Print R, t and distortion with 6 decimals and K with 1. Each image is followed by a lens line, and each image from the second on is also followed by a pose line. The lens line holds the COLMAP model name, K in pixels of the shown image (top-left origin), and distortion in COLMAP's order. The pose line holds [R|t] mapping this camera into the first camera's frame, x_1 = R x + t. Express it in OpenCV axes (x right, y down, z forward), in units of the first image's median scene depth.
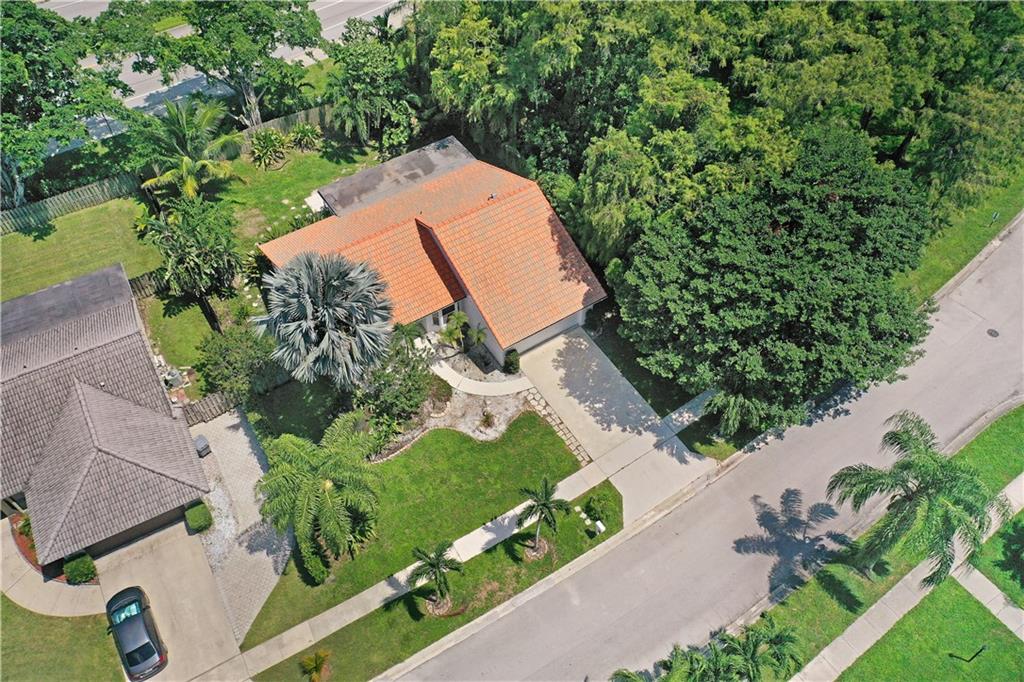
lens RADIAL K [[809.6, 0, 512.1], [0, 809.6, 341.9], [0, 0, 1]] dist [0.016095, -0.007663]
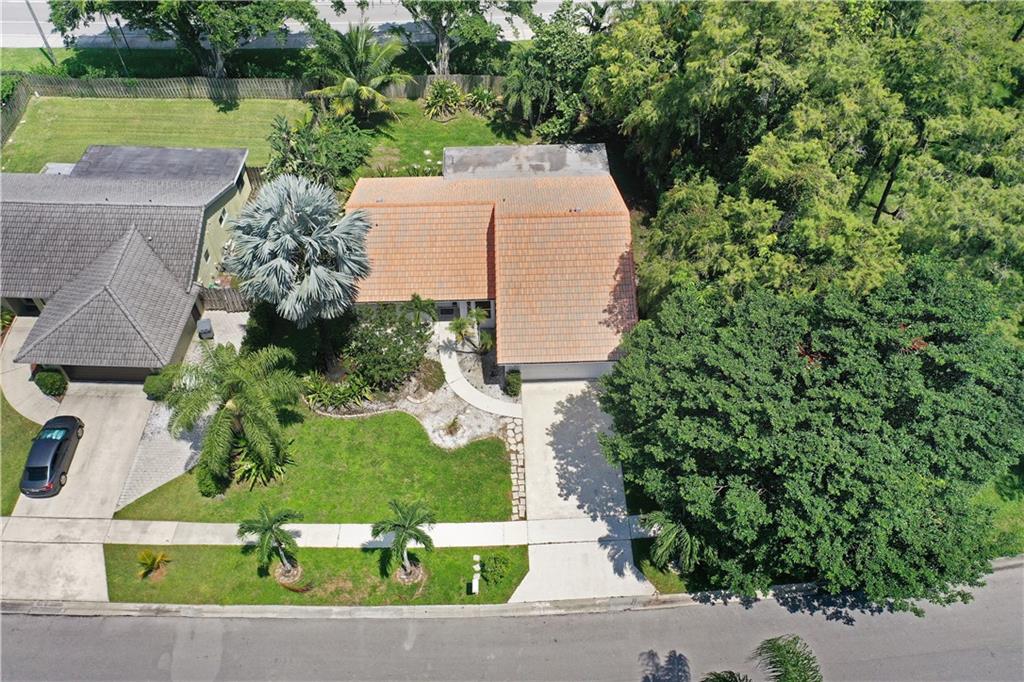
lens RADIAL K [[809.6, 0, 509.8], [0, 809.6, 342.0], [0, 0, 1]] dist [0.016095, -0.007663]
pose [[0.853184, 0.396774, -0.338596, 0.302086], [-0.404138, 0.913230, 0.051807, -0.066731], [0.329771, 0.092638, 0.939505, 0.149629]]
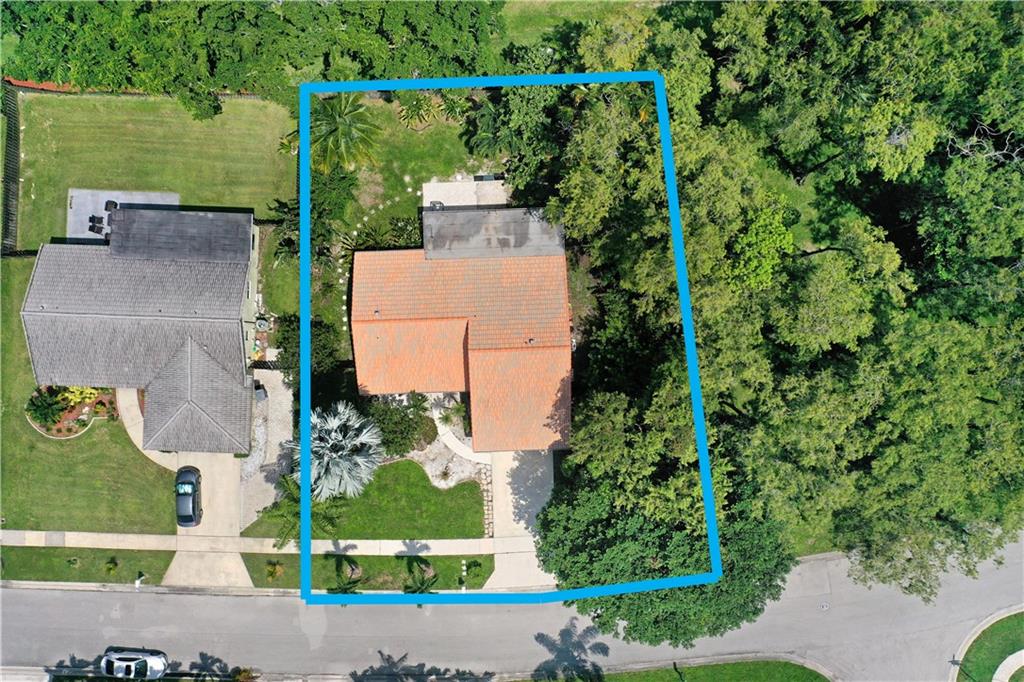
lens RADIAL K [[809.6, 0, 512.7], [0, 809.6, 341.1], [0, 0, 1]] dist [0.016095, -0.007663]
pose [[0.855417, 0.517923, 0.004234, -0.056499], [-0.403687, 0.661574, 0.631947, -0.995987], [0.324498, -0.542287, 0.775000, 0.083769]]
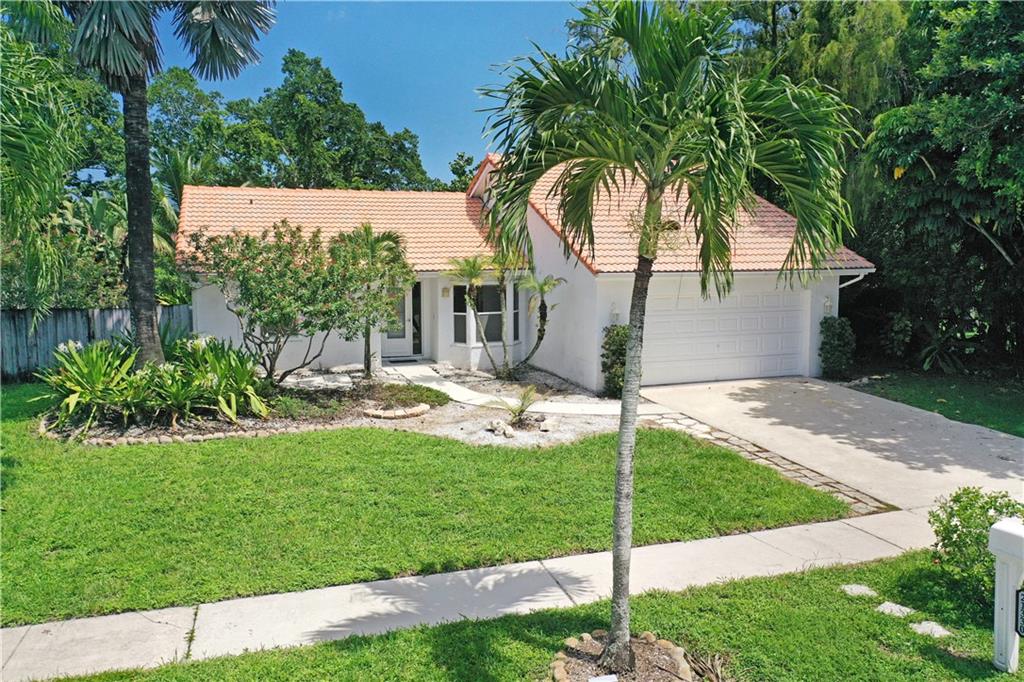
lens RADIAL K [[809.6, 0, 513.9], [0, 809.6, 341.1], [0, 0, 1]] dist [0.016095, -0.007663]
pose [[0.971574, 0.028696, -0.234989, 0.041698], [-0.185513, 0.708934, -0.680440, 0.298006], [0.147066, 0.704691, 0.694105, 0.764867]]
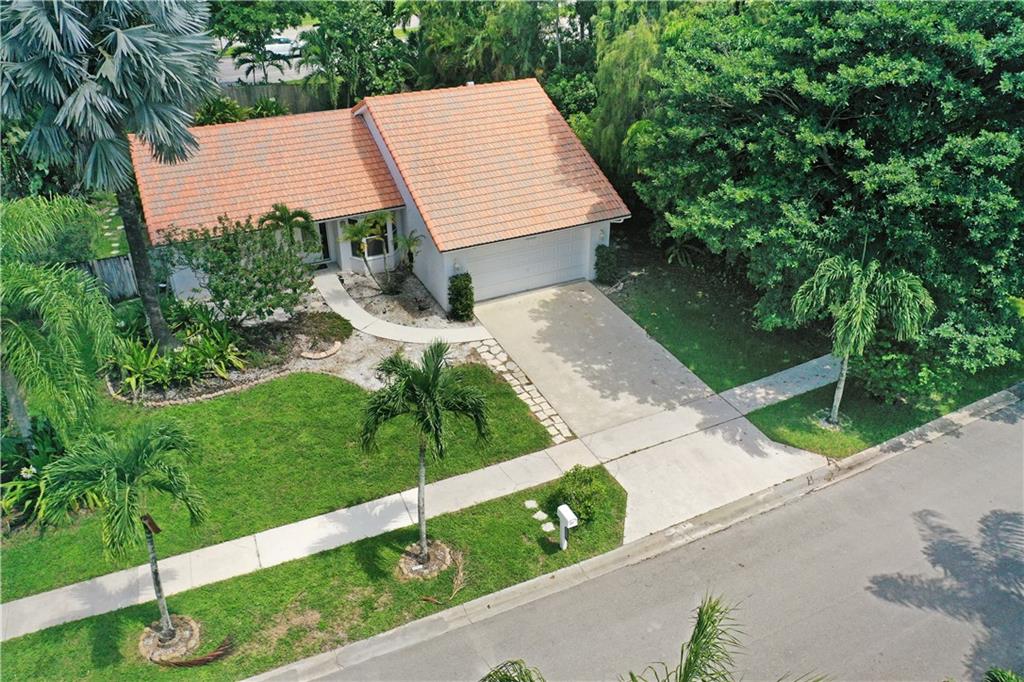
lens RADIAL K [[809.6, 0, 513.4], [0, 809.6, 335.6], [0, 0, 1]] dist [0.016095, -0.007663]
pose [[0.991521, 0.067117, -0.111276, 0.111273], [-0.102643, 0.929642, -0.353879, 0.269814], [0.079696, 0.362300, 0.928648, 0.489390]]
